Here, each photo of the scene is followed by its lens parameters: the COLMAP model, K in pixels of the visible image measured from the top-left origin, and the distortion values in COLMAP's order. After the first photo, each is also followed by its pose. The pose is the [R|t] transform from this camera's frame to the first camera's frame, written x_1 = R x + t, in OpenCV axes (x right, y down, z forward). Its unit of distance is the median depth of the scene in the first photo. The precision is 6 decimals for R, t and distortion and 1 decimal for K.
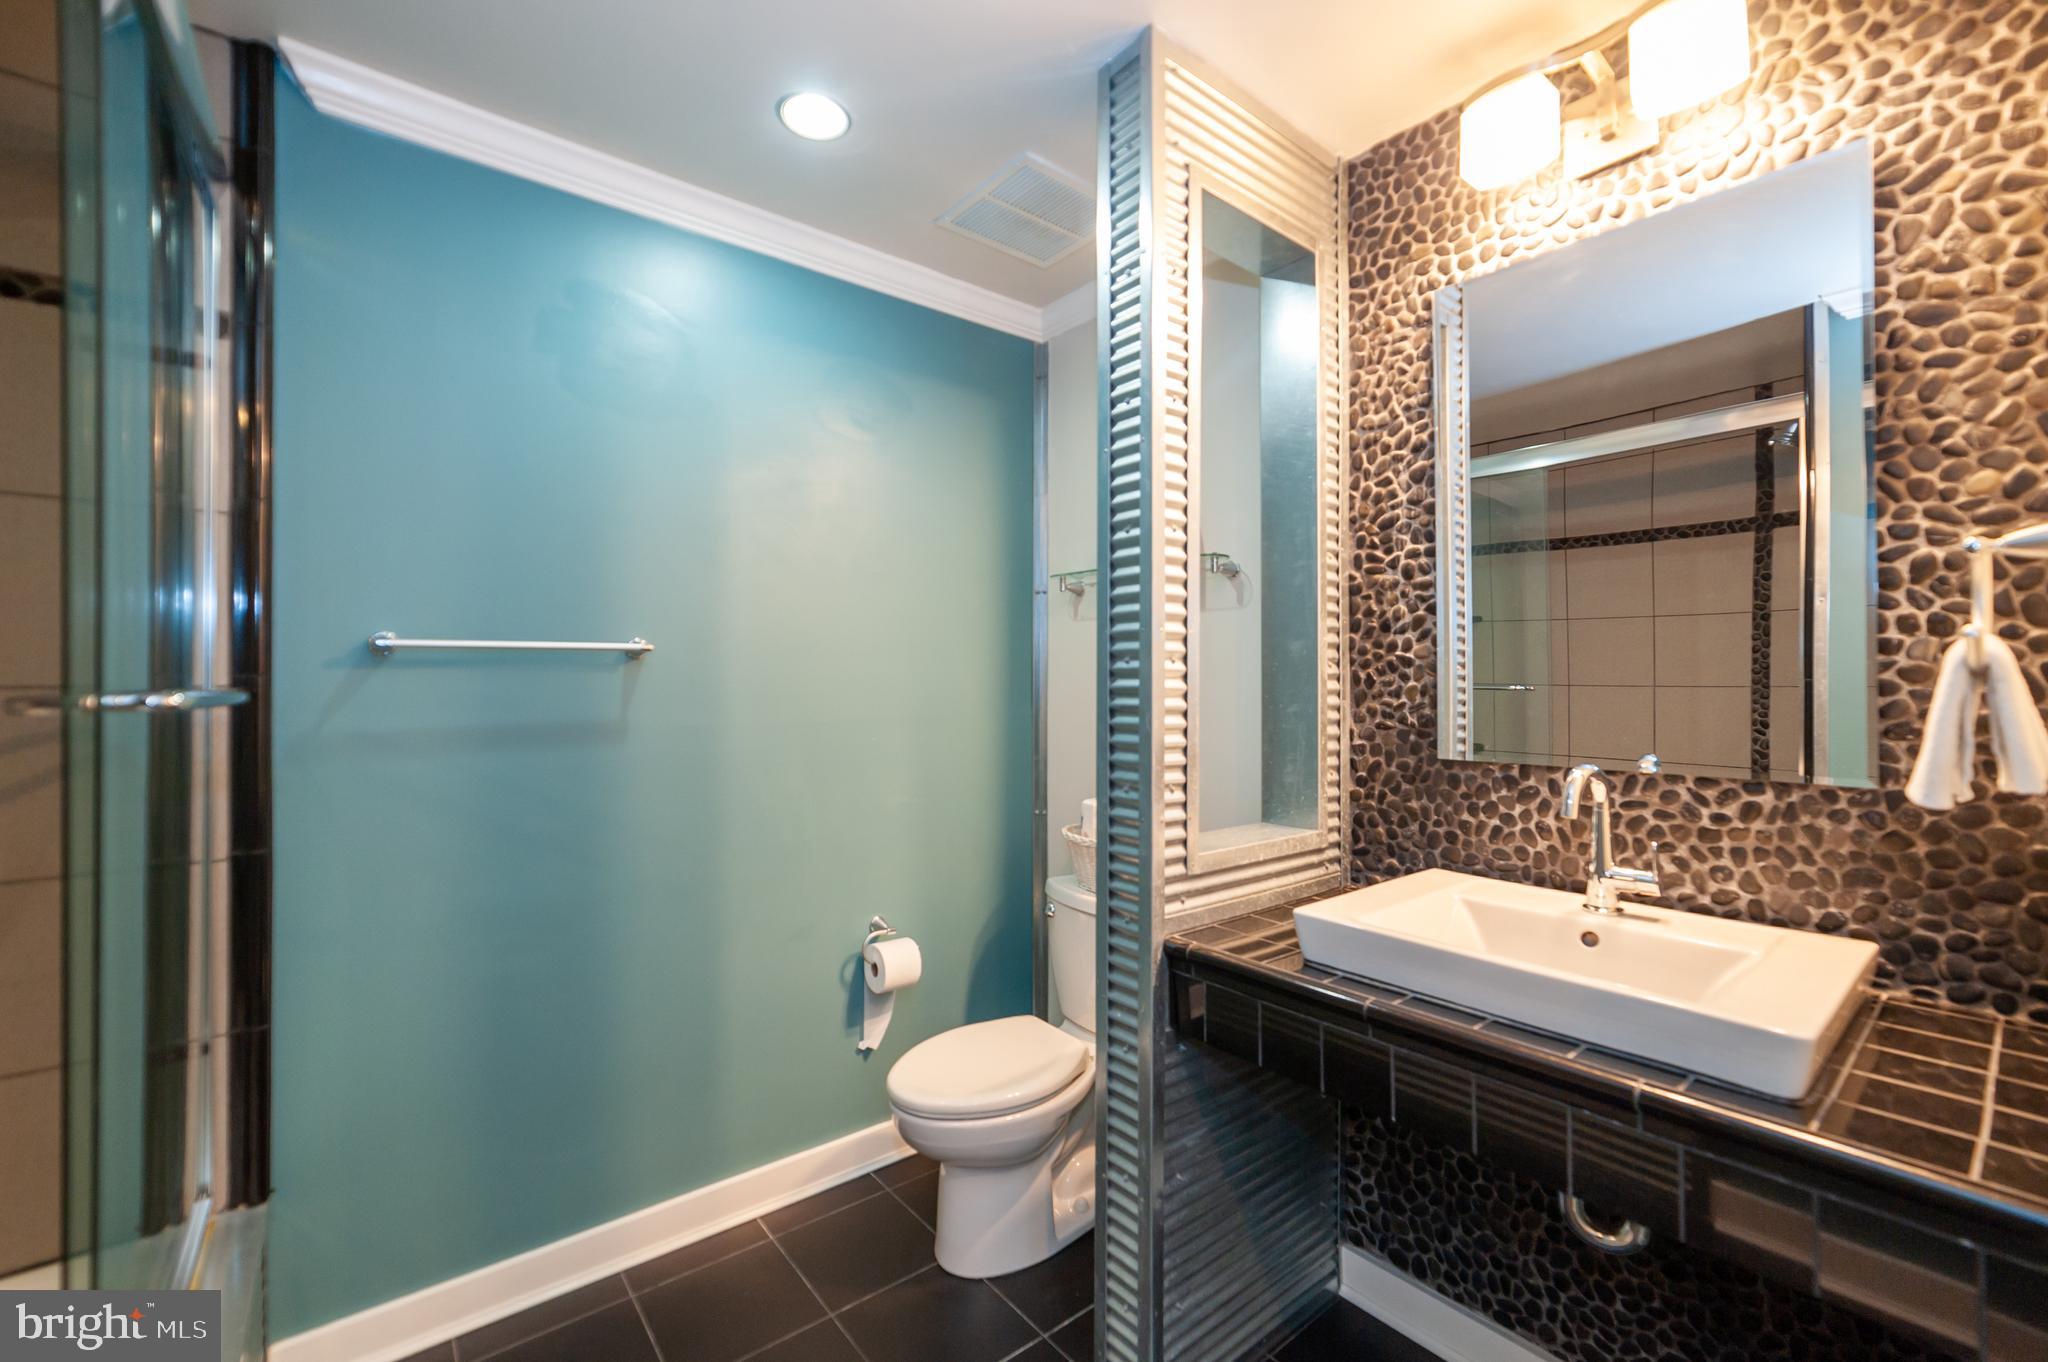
lens RADIAL K [[843.9, 0, 1006.9], [0, 843.9, 684.6], [0, 0, 1]] dist [-0.022467, 0.007702]
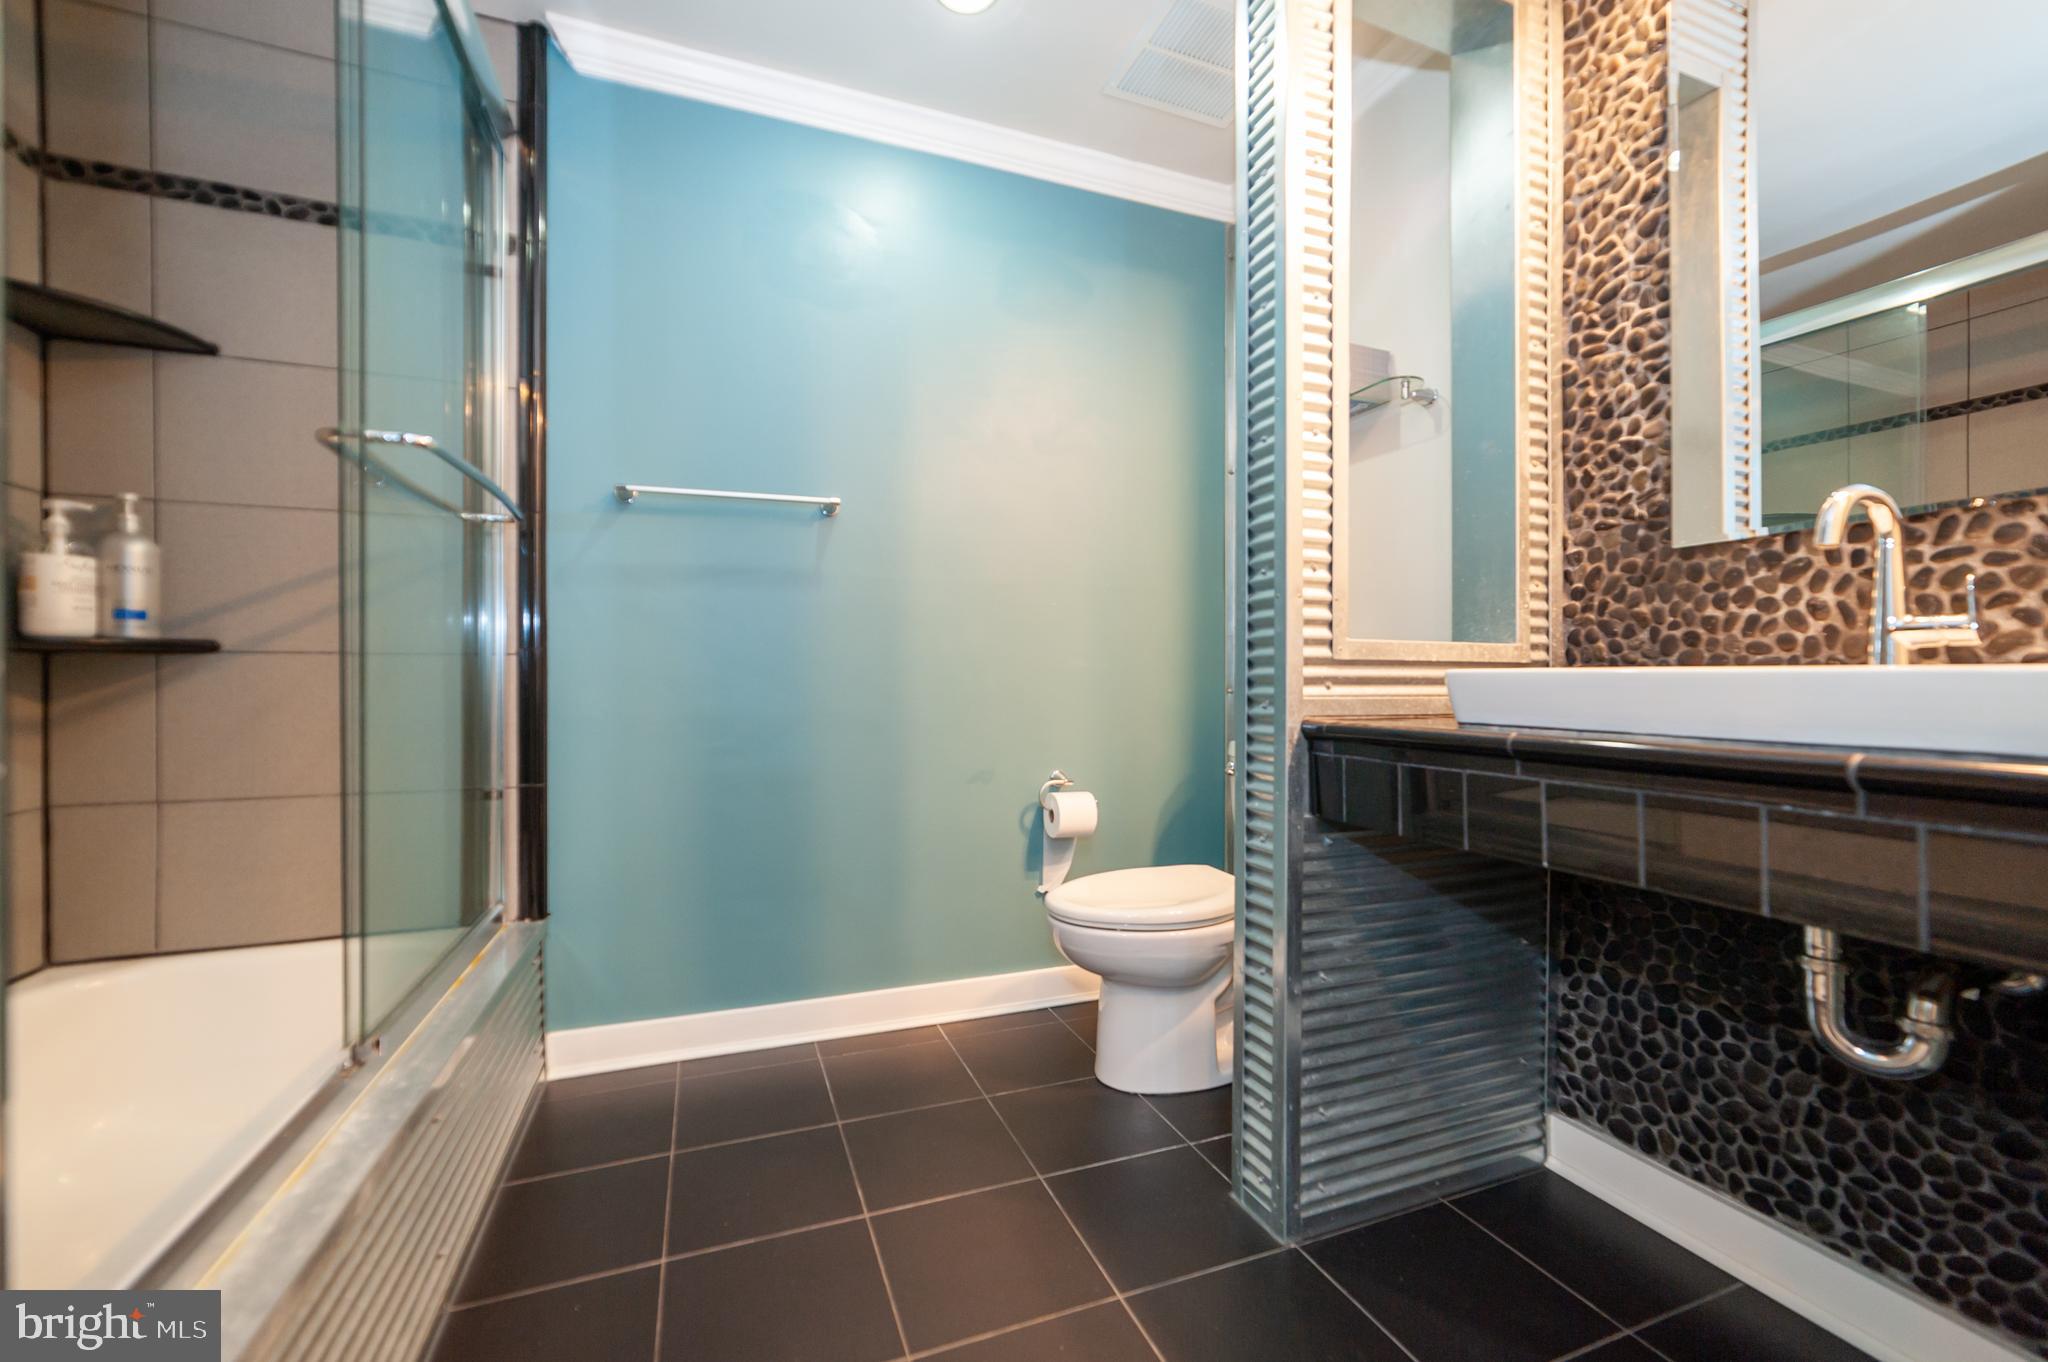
lens RADIAL K [[817.6, 0, 1013.8], [0, 817.6, 684.1], [0, 0, 1]] dist [-0.015285, 0.004071]
pose [[0.954290, -0.015259, -0.298491, 0.125566], [0.018980, 0.999774, 0.009572, 0.203472], [0.298278, -0.014799, 0.954364, 0.030024]]
